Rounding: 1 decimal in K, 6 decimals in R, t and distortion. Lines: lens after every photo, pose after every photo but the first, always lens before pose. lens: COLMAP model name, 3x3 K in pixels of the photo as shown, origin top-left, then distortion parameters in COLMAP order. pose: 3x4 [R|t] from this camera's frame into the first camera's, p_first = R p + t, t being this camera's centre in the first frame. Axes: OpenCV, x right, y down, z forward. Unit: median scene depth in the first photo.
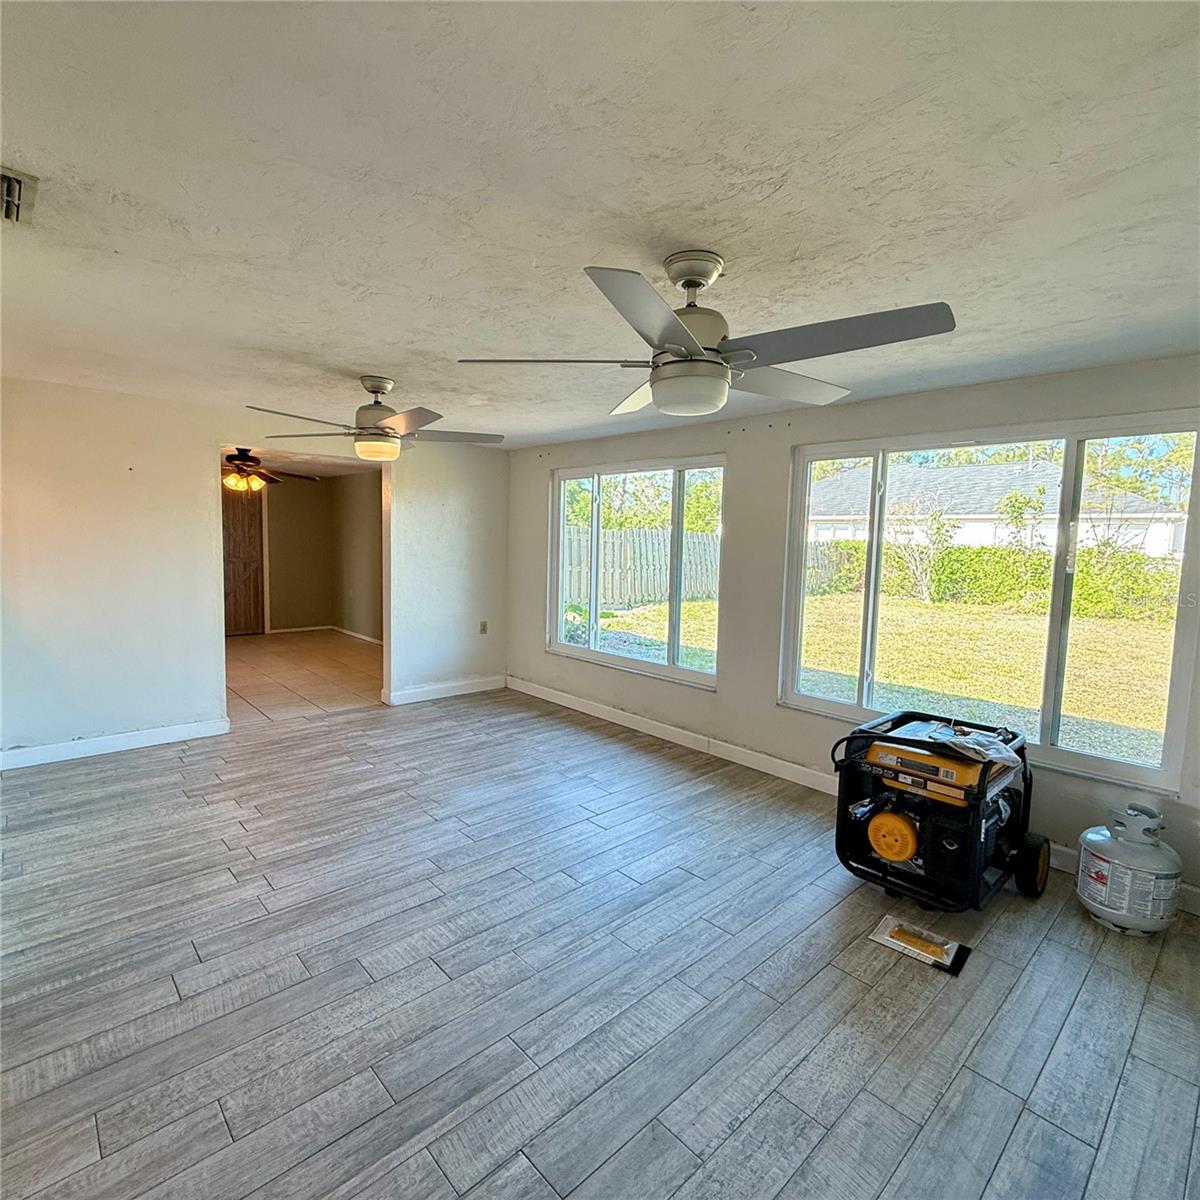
lens RADIAL K [[634.3, 0, 590.6], [0, 634.3, 601.0], [0, 0, 1]] dist [-0.000292, 0.000422]
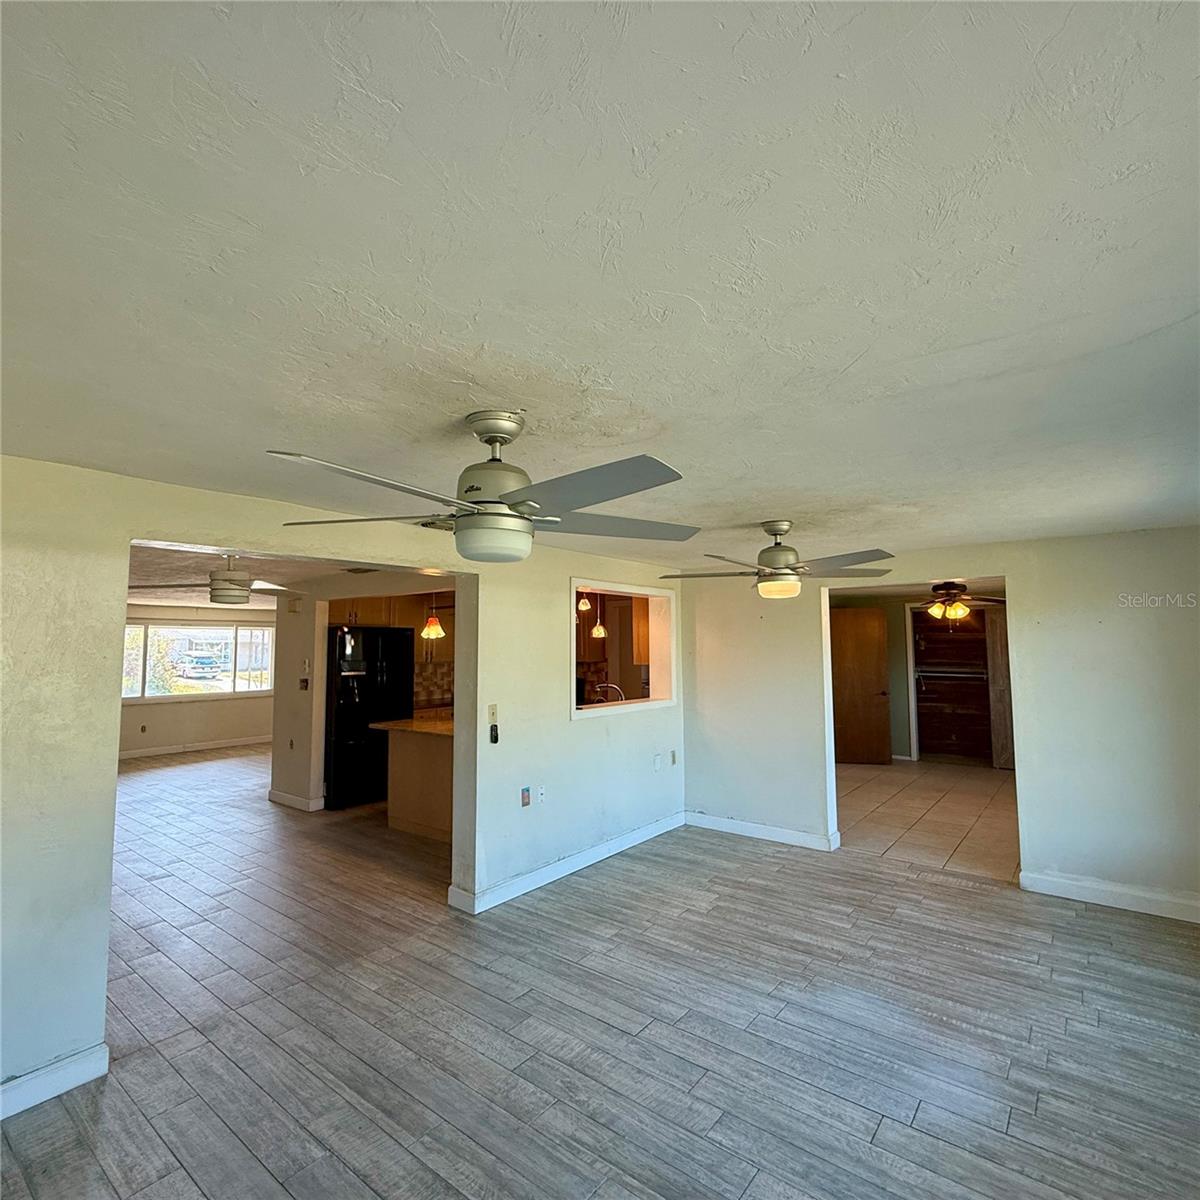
lens RADIAL K [[634.3, 0, 600.3], [0, 634.3, 603.5], [0, 0, 1]] dist [-0.000292, 0.000422]
pose [[0.161151, -0.095584, -0.982290, 0.523857], [-0.086358, 0.990116, -0.110513, -0.064152], [0.983144, 0.102638, 0.151304, 0.465295]]
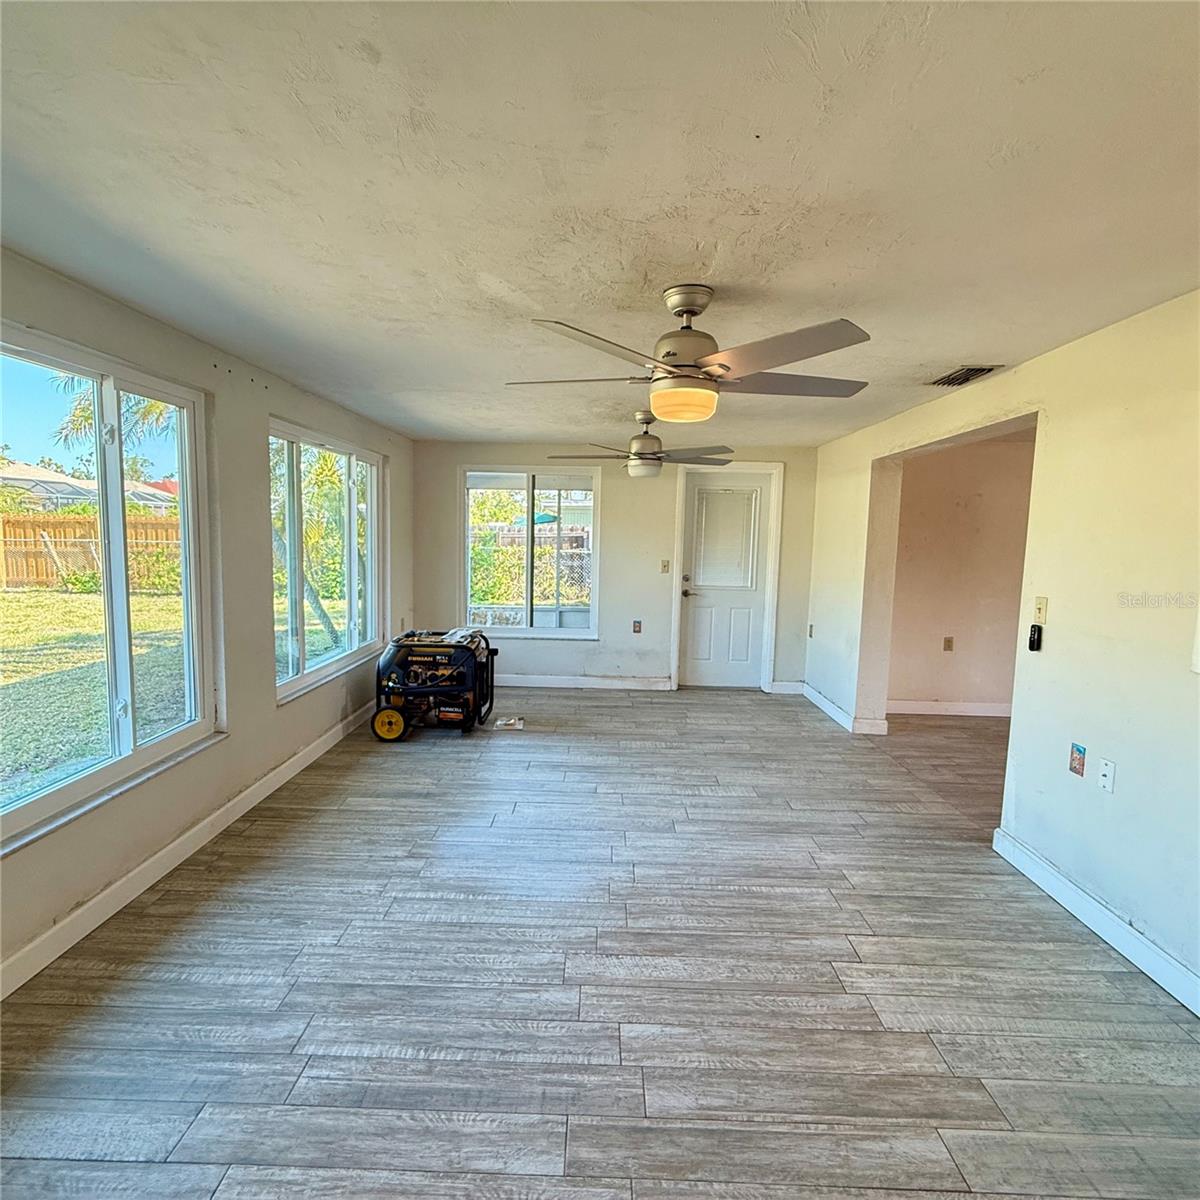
lens RADIAL K [[634.3, 0, 587.6], [0, 634.3, 593.9], [0, 0, 1]] dist [-0.000292, 0.000422]
pose [[-0.715666, -0.110084, 0.689712, -0.611091], [0.025485, 0.982727, 0.183296, -0.144923], [-0.697977, 0.148756, -0.700499, 1.291491]]
